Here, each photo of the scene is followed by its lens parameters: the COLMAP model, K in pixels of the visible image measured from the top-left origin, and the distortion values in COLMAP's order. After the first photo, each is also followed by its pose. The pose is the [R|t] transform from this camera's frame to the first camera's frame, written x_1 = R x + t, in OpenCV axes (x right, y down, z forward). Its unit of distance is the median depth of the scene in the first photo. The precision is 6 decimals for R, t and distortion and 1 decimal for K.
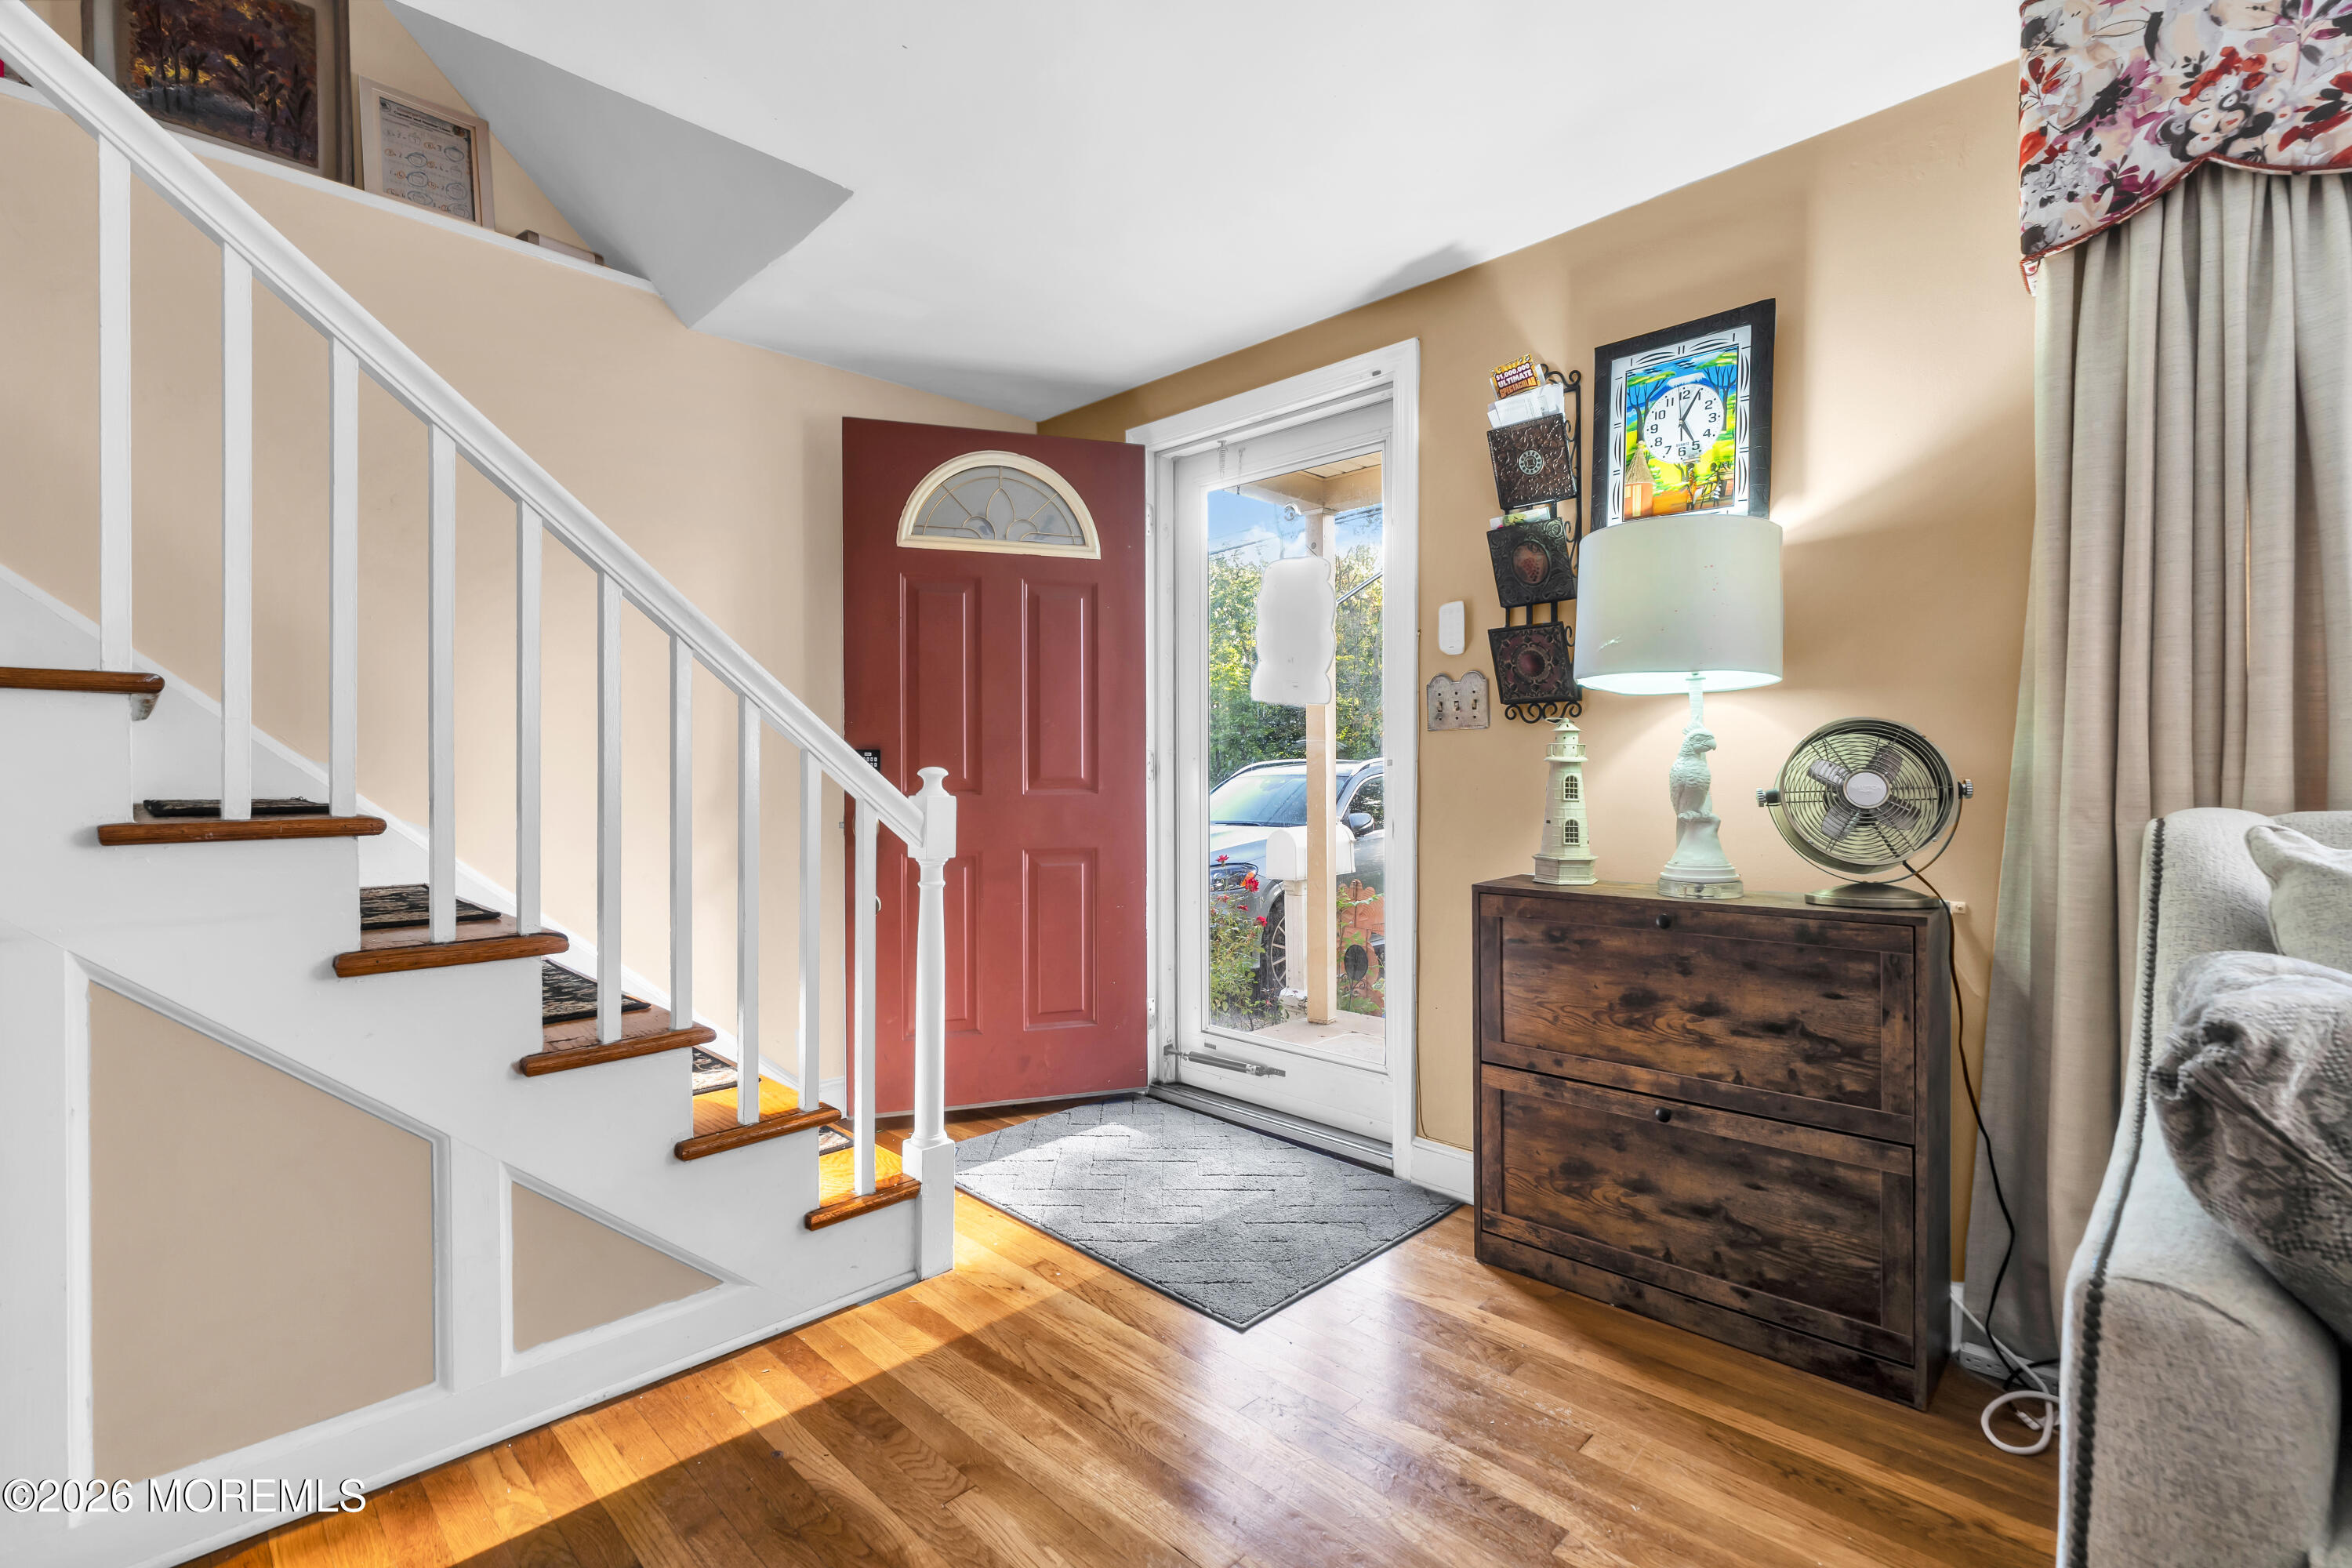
lens RADIAL K [[1068.6, 0, 1171.2], [0, 1068.6, 773.3], [0, 0, 1]] dist [-0.005065, 0.003899]
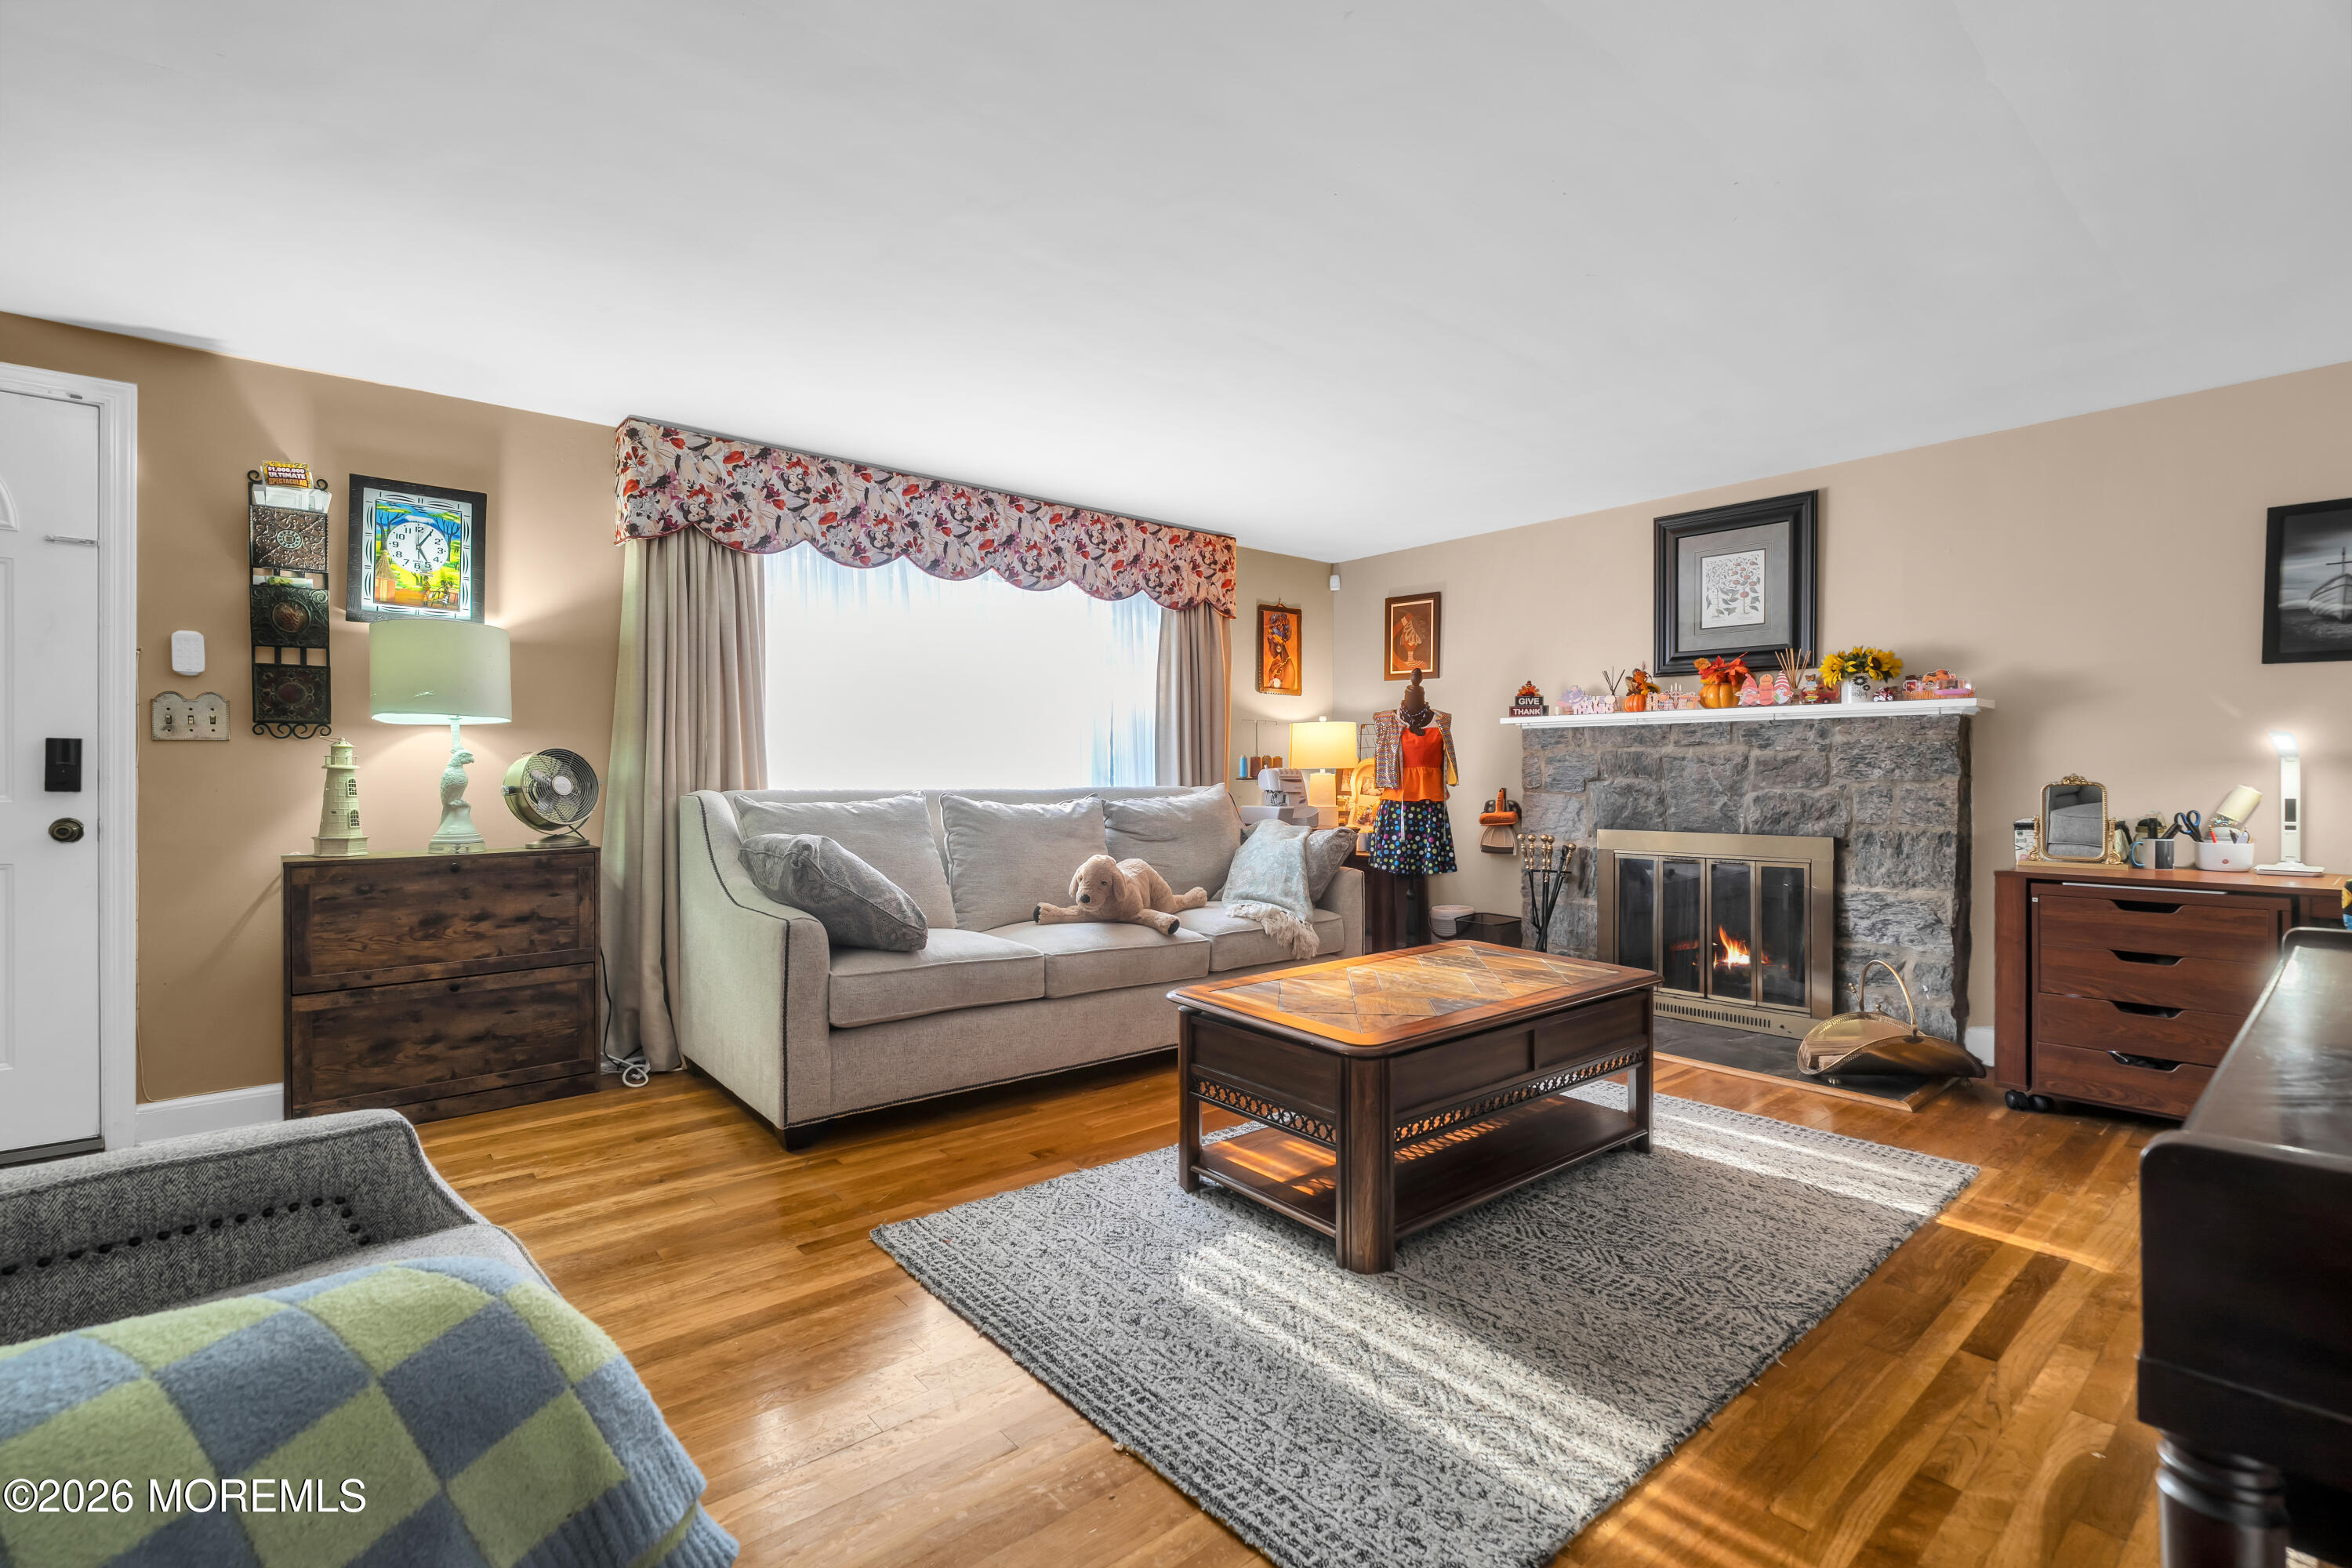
lens RADIAL K [[1068.6, 0, 1172.9], [0, 1068.6, 783.1], [0, 0, 1]] dist [-0.005065, 0.003899]
pose [[0.082437, -0.003433, 0.996590, -1.059516], [0.004918, 0.999983, 0.003038, 0.010350], [-0.996584, 0.004651, 0.082453, -0.221856]]
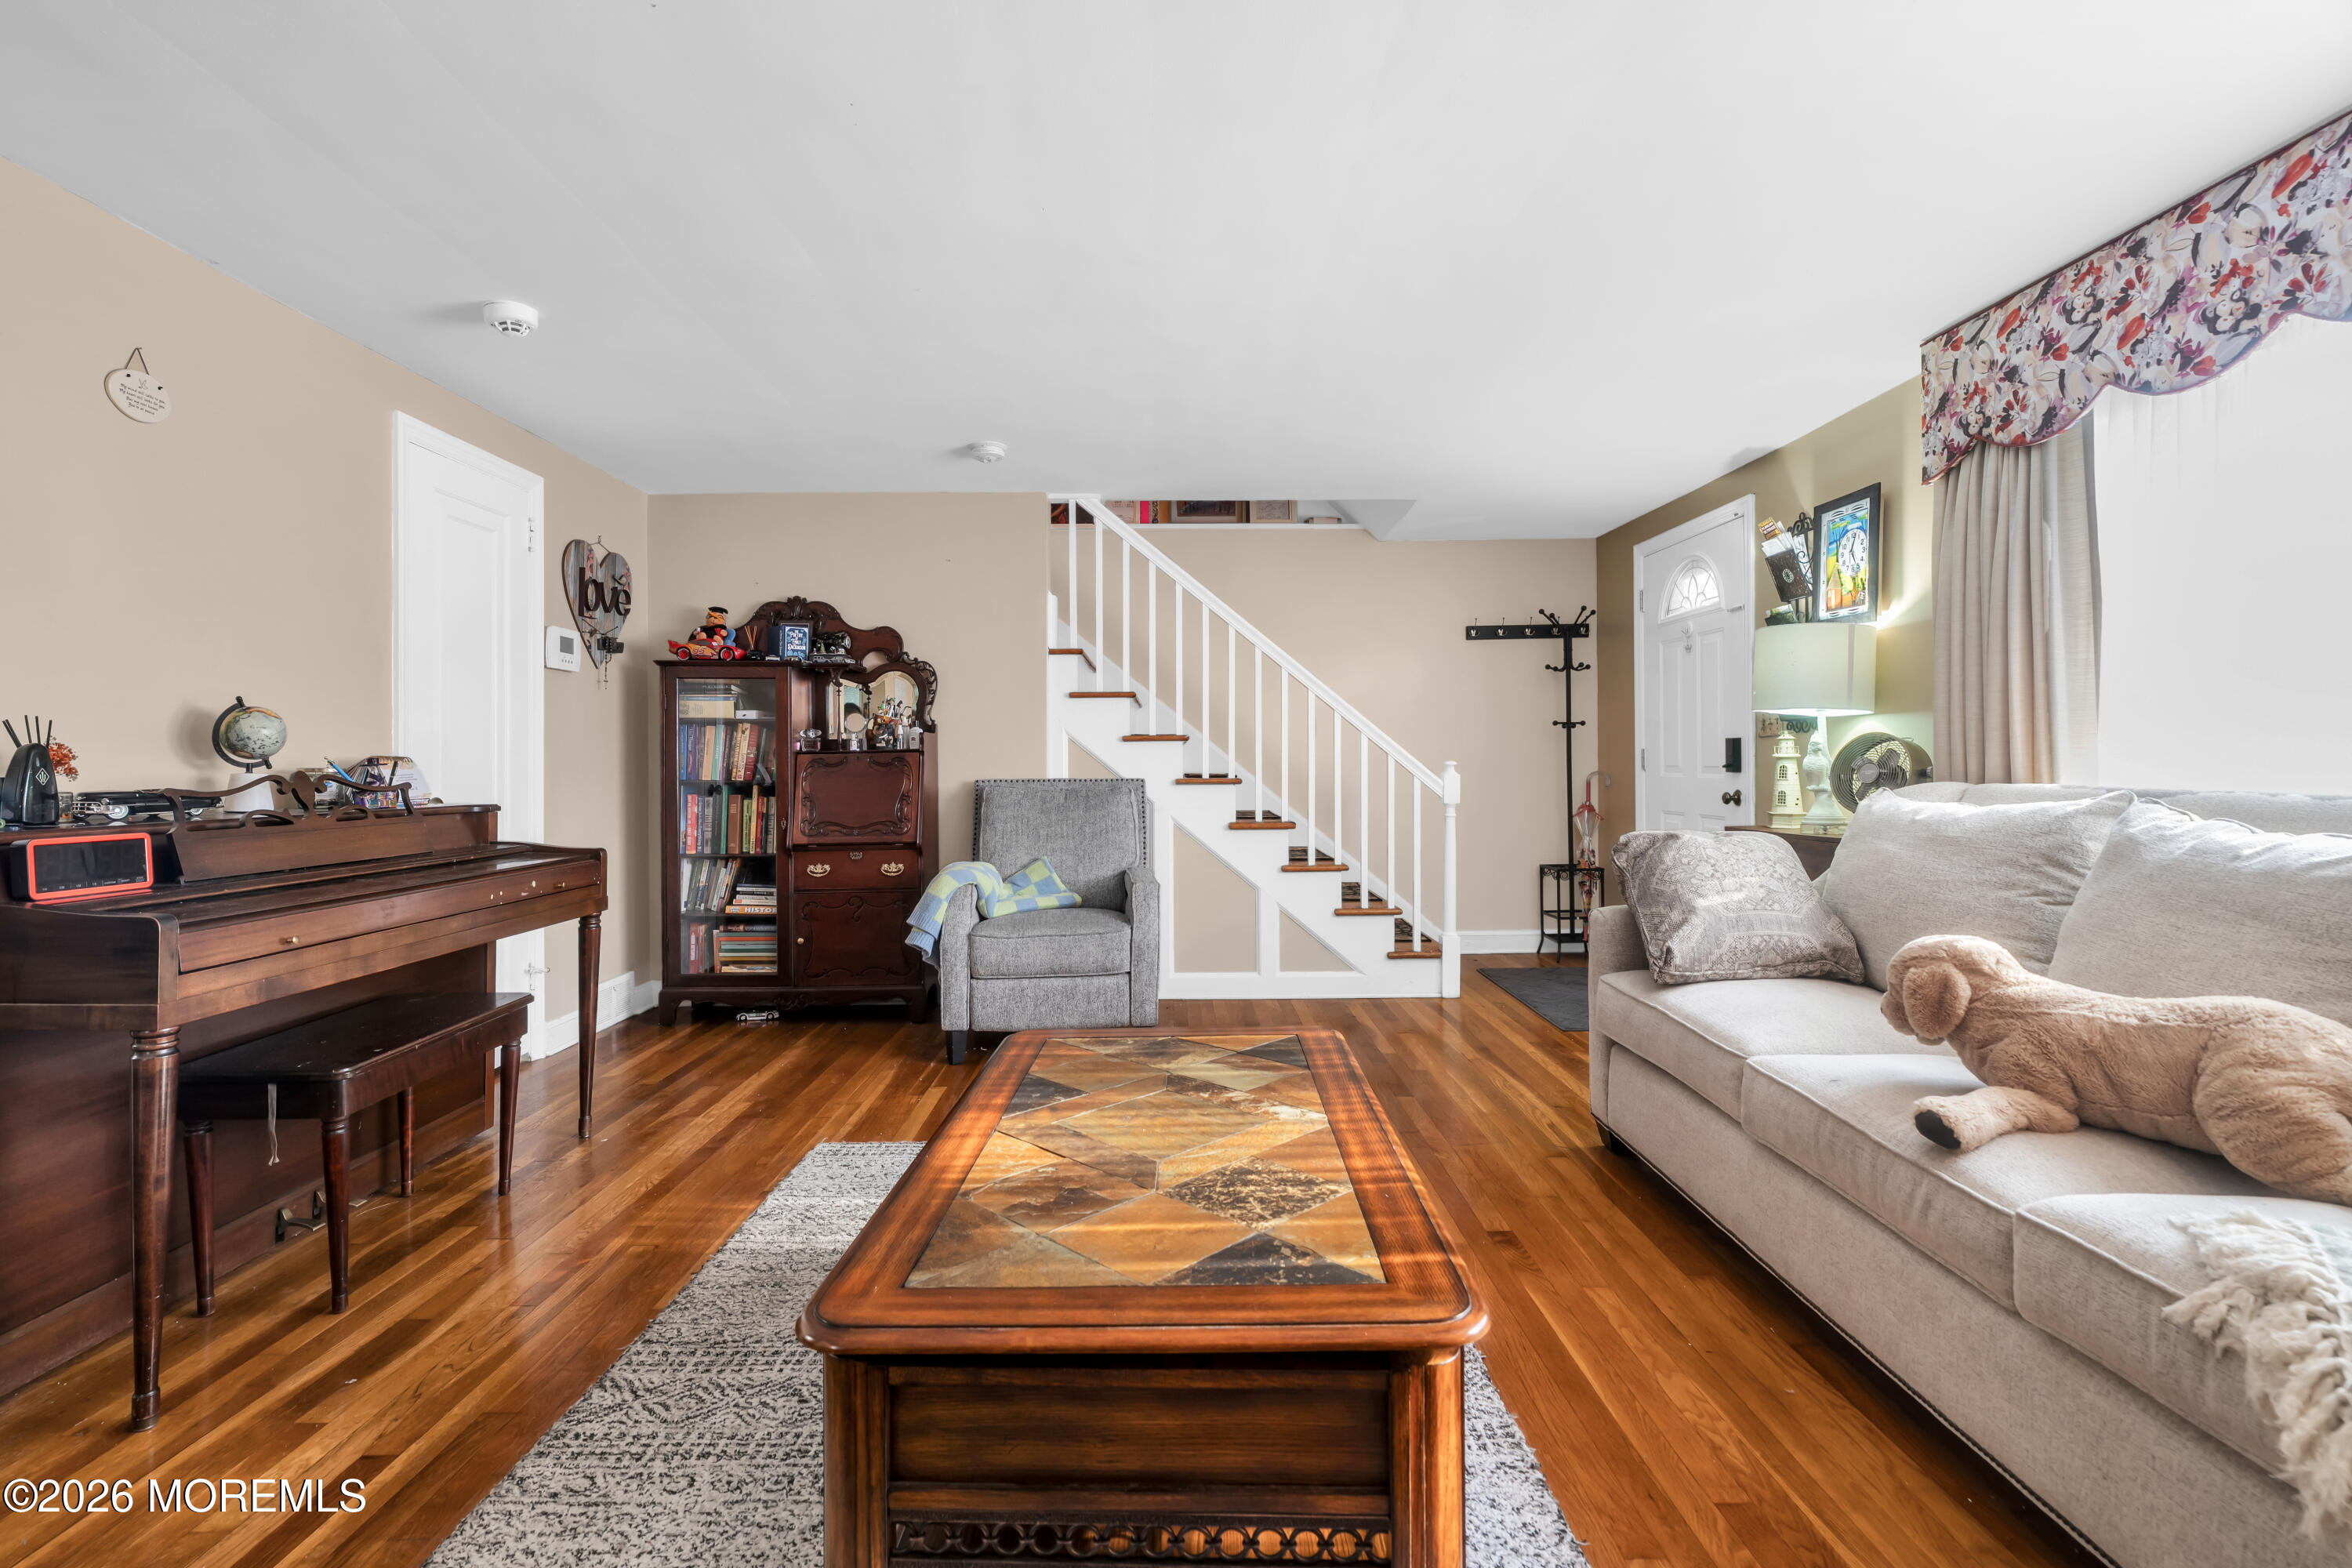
lens RADIAL K [[1068.6, 0, 1165.5], [0, 1068.6, 757.1], [0, 0, 1]] dist [-0.005065, 0.003899]
pose [[0.709102, -0.002228, -0.705102, 0.990994], [-0.002048, 0.999984, -0.005220, 0.001339], [0.705103, 0.005146, 0.709086, -1.033535]]
